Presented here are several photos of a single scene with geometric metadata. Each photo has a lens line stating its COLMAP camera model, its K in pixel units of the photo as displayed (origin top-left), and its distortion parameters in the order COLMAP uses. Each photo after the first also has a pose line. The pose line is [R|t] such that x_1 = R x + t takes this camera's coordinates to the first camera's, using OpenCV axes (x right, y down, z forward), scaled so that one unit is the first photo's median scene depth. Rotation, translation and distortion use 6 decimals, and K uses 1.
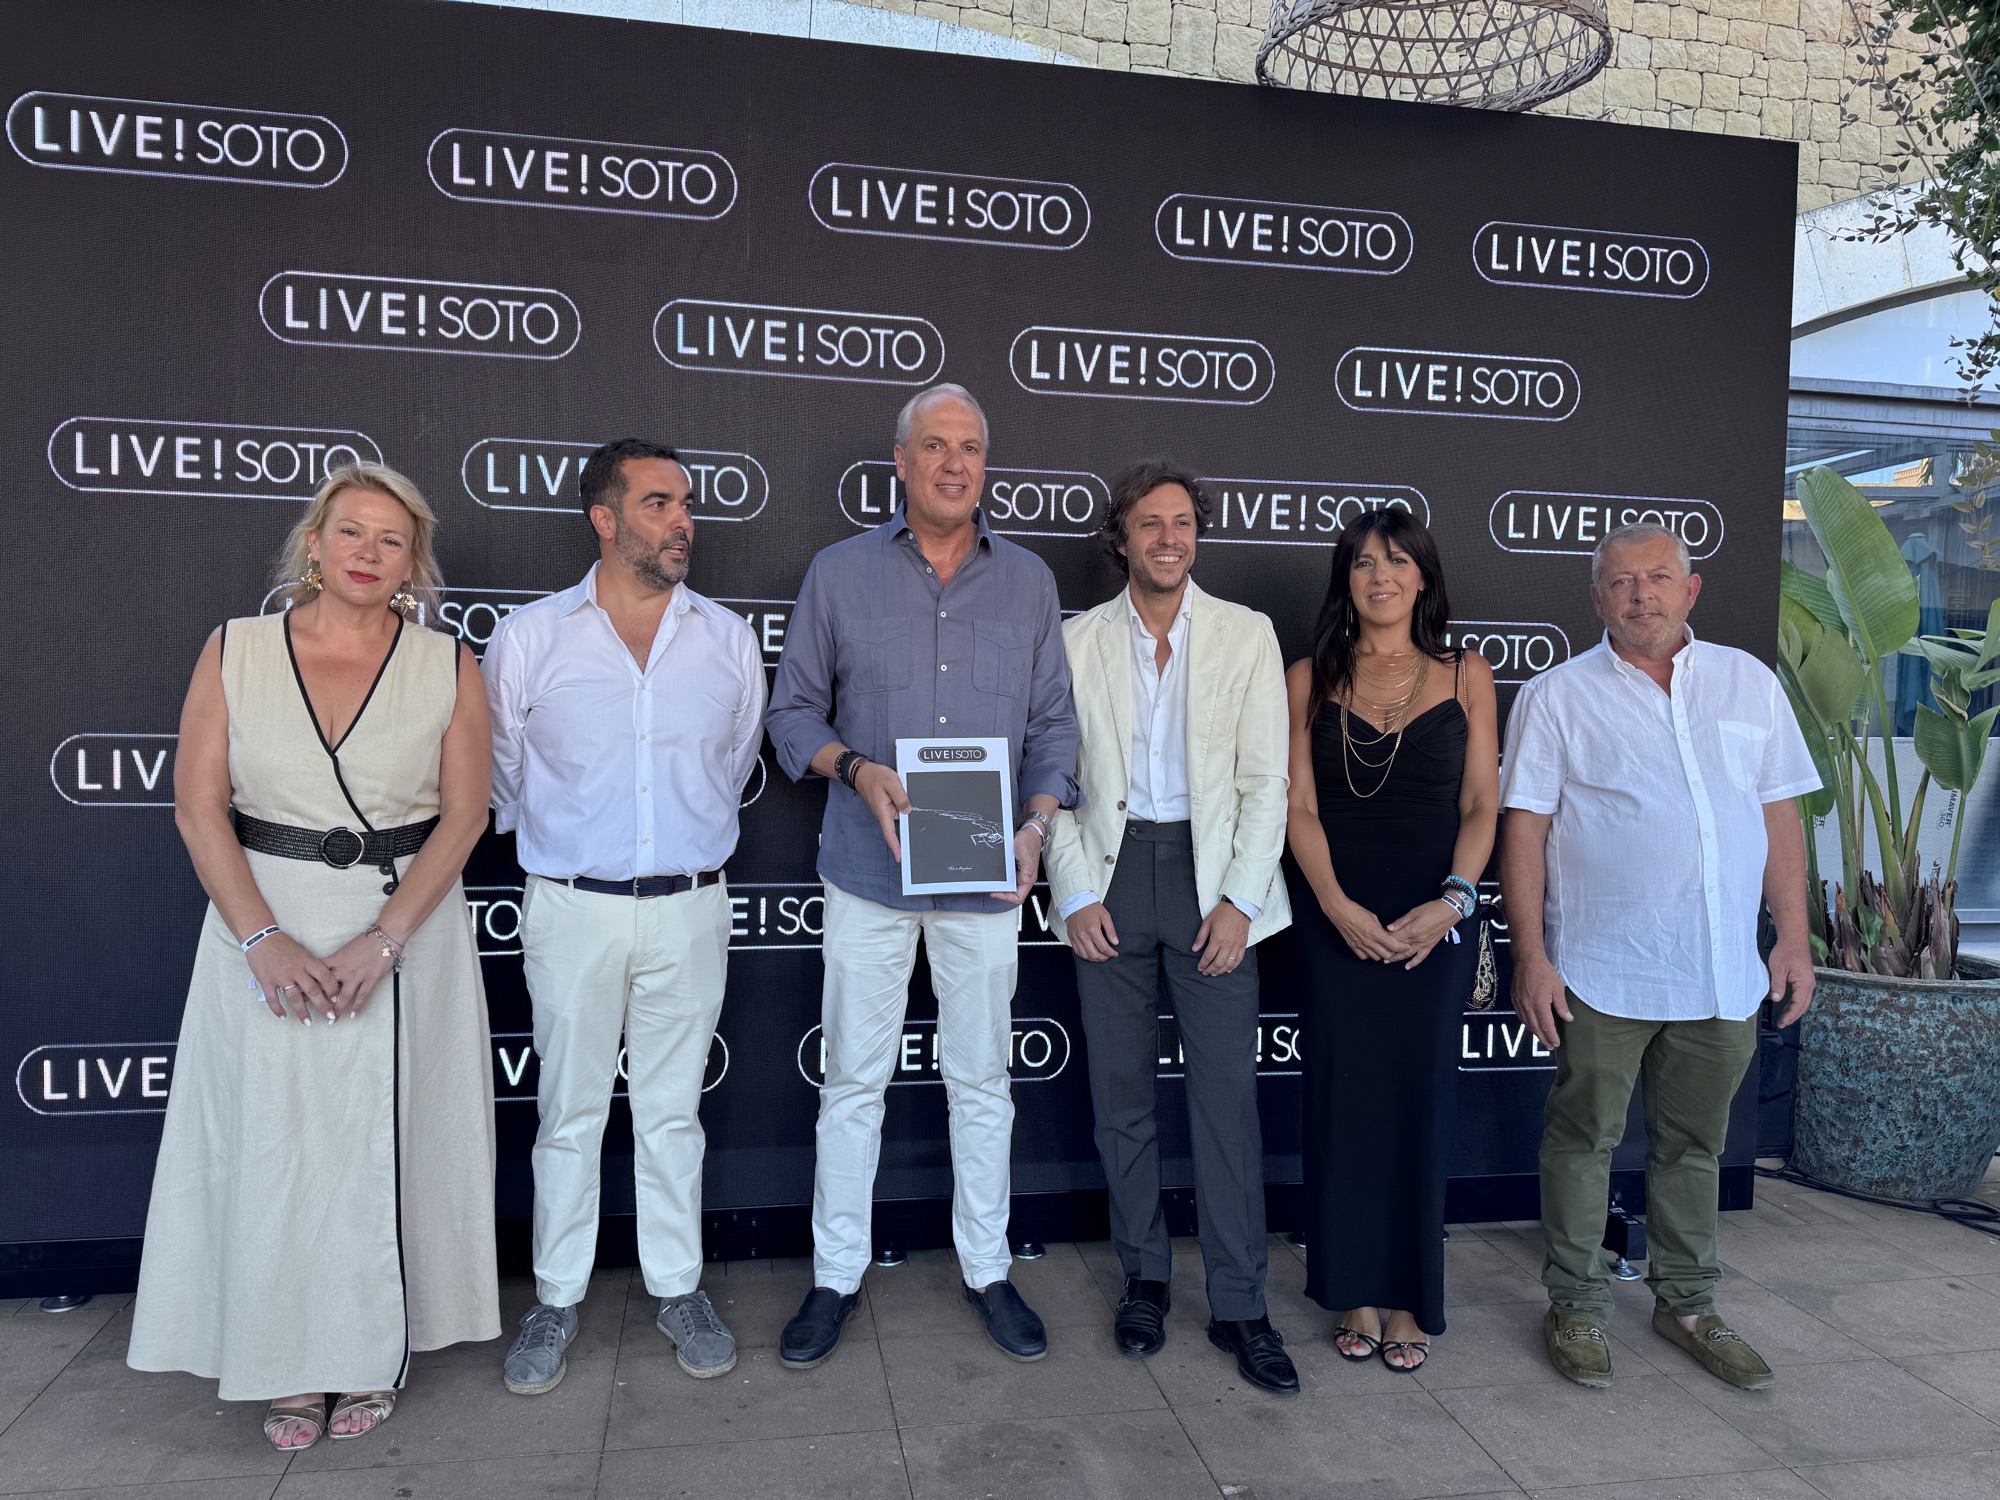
lens RADIAL K [[1520.9, 0, 996.2], [0, 1520.9, 763.8], [0, 0, 1]] dist [0.039363, -0.026355]
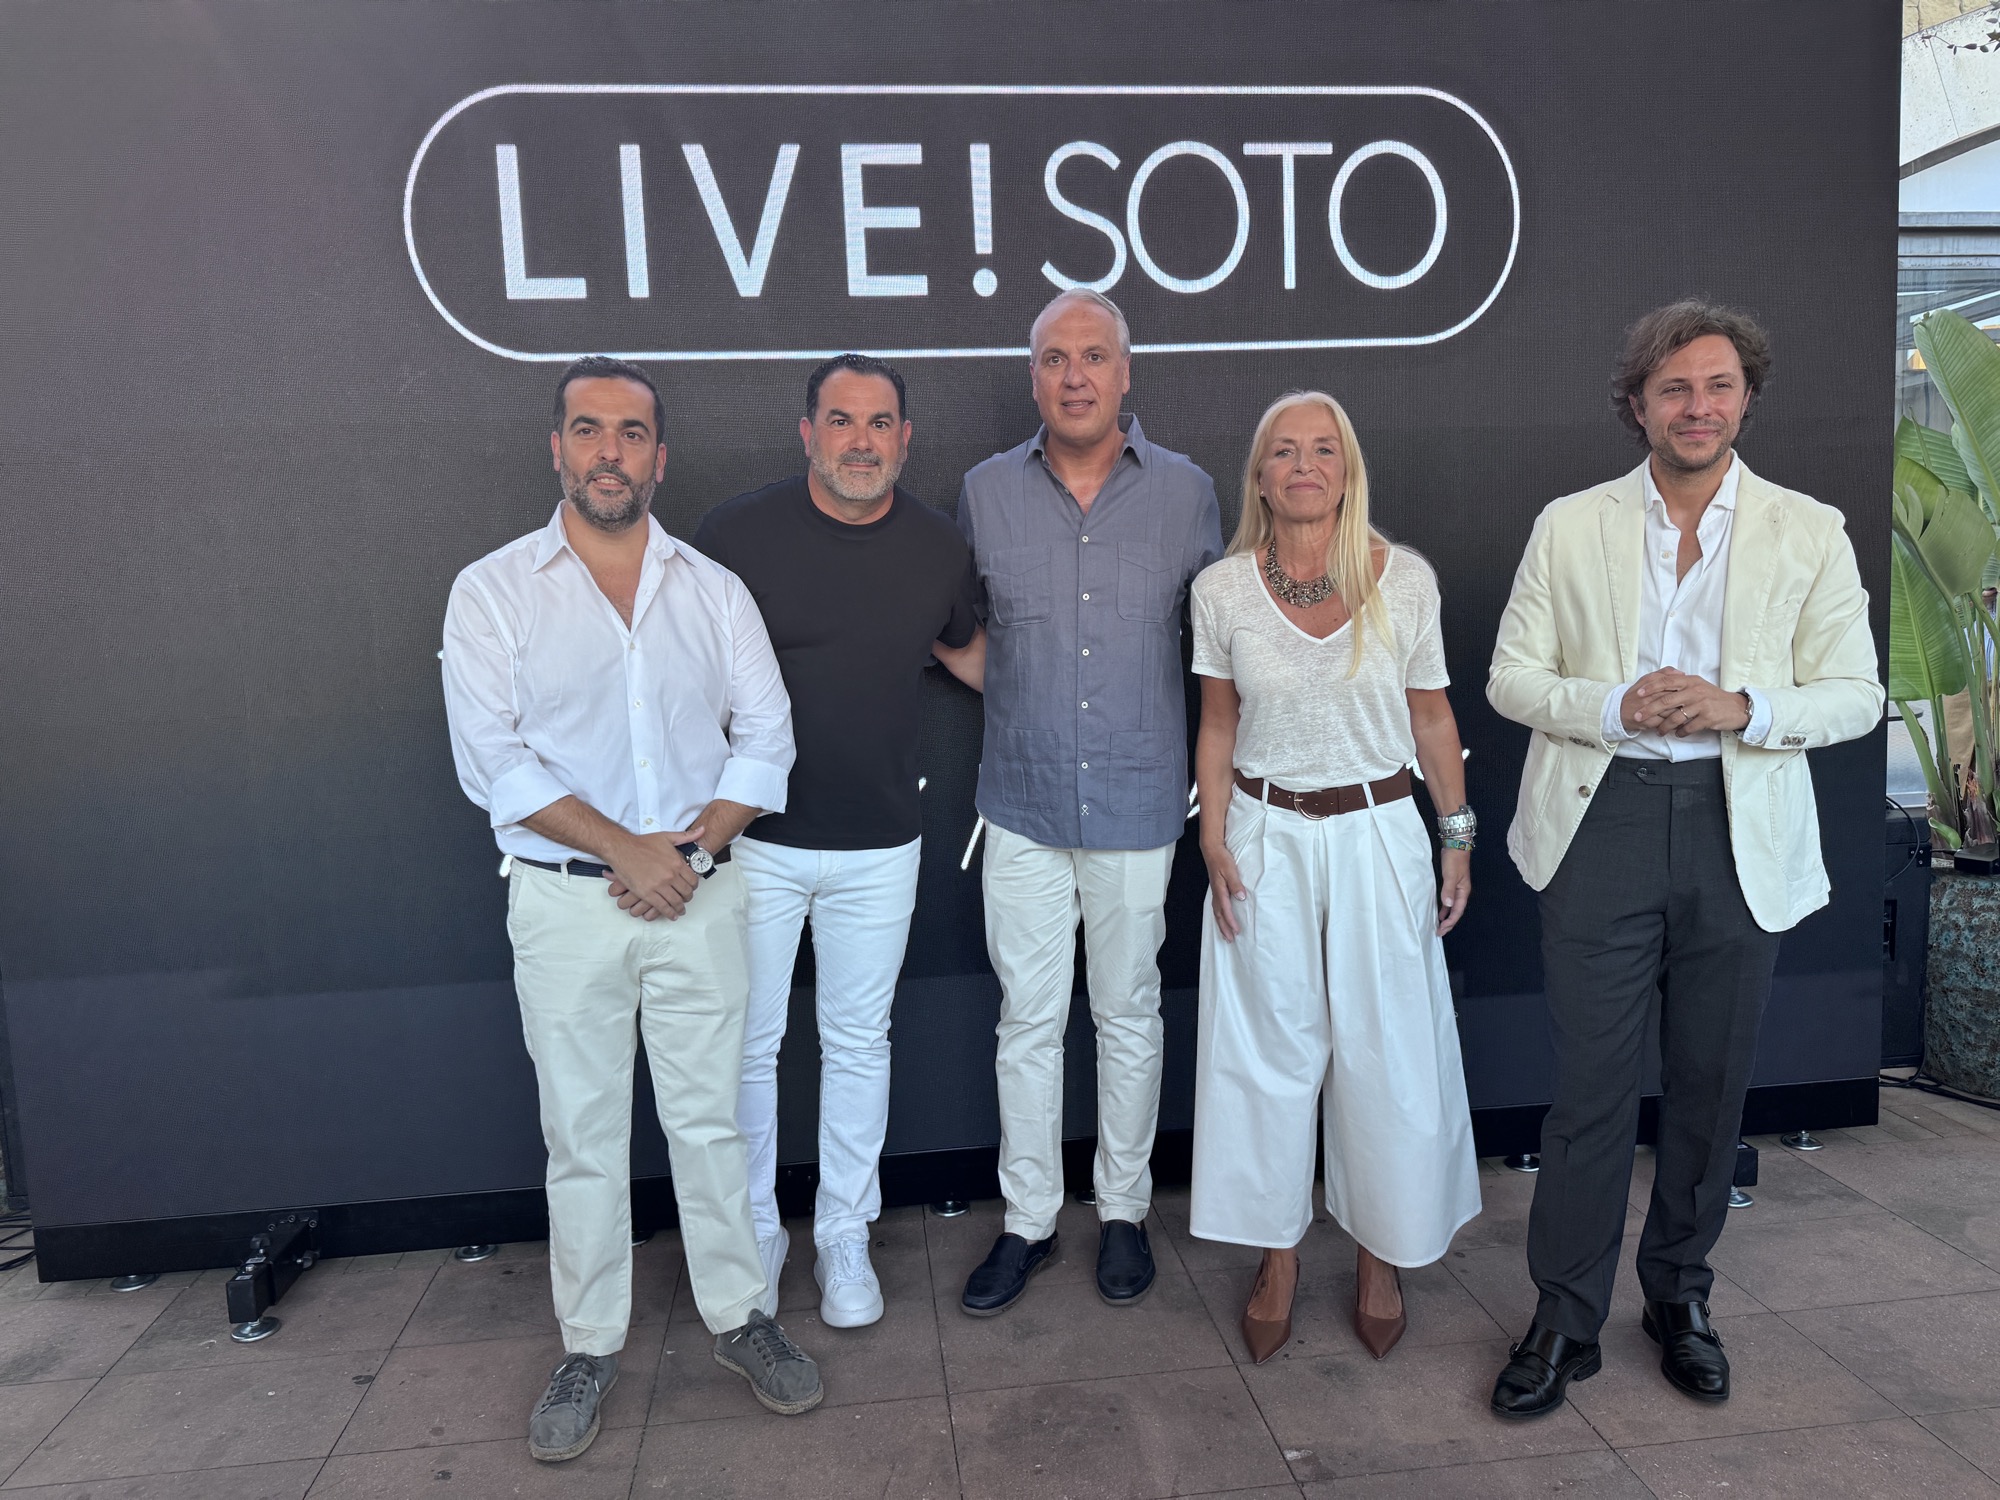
lens RADIAL K [[1520.9, 0, 995.3], [0, 1520.9, 765.7], [0, 0, 1]] dist [0.039363, -0.026355]
pose [[0.995725, -0.052486, -0.076007, 0.048035], [0.056774, 0.996849, 0.055399, -0.010327], [0.072860, -0.059477, 0.995567, 0.052360]]
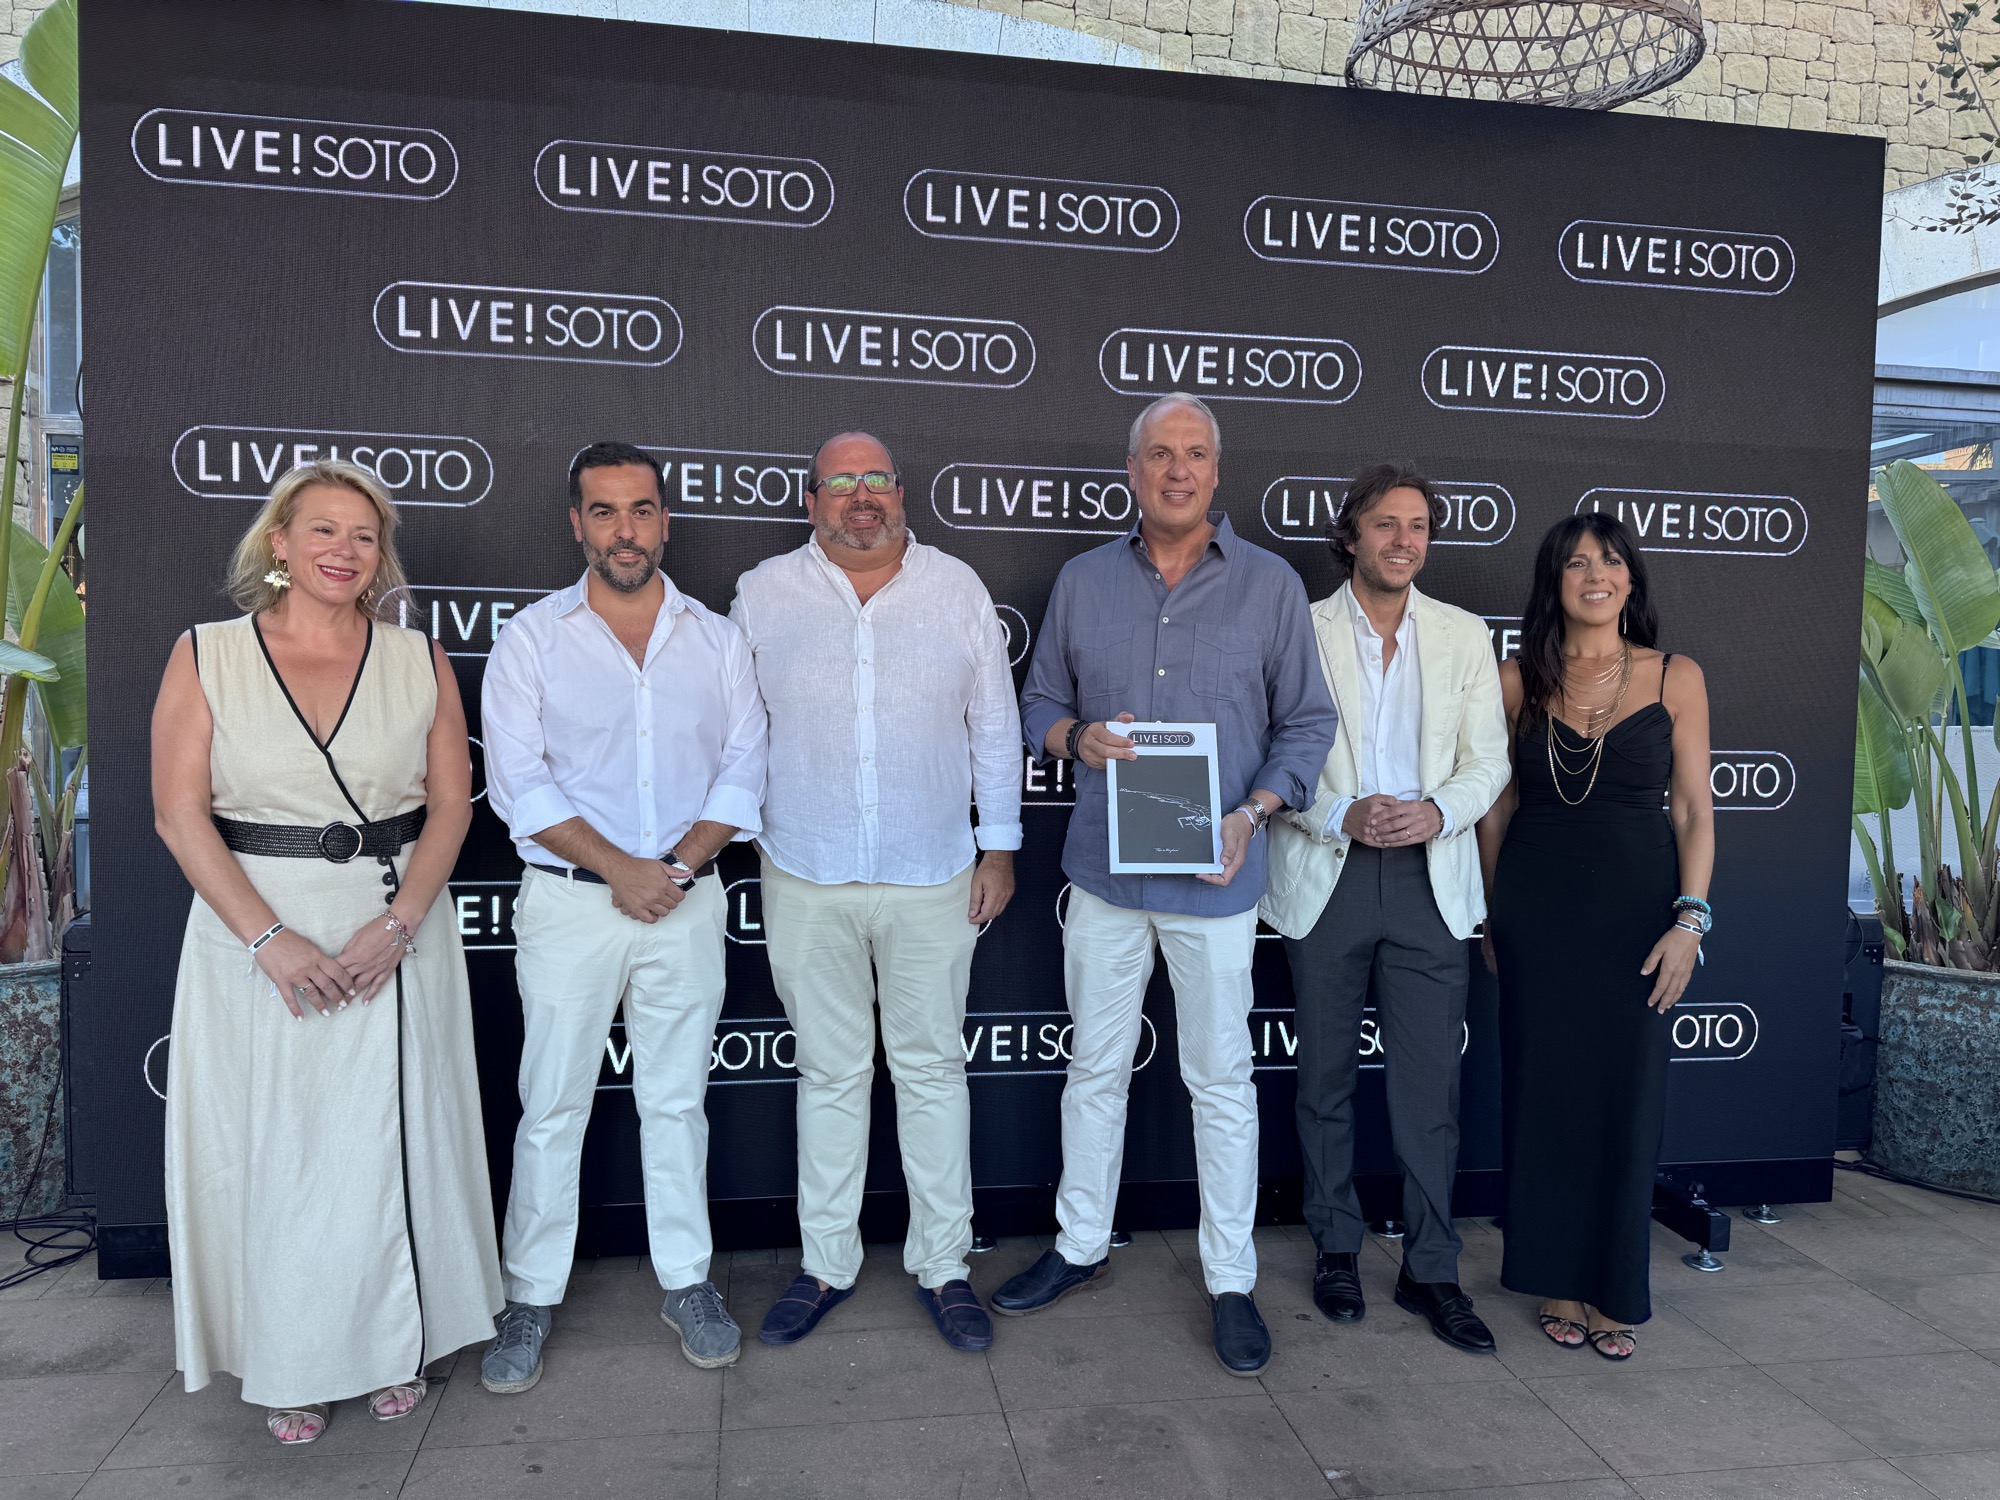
lens RADIAL K [[1520.9, 0, 1001.0], [0, 1520.9, 763.4], [0, 0, 1]] dist [0.039363, -0.026355]
pose [[0.999803, -0.000077, -0.019829, -0.036847], [0.000283, 0.999946, 0.010365, -0.008810], [0.019827, -0.010369, 0.999750, -0.017191]]
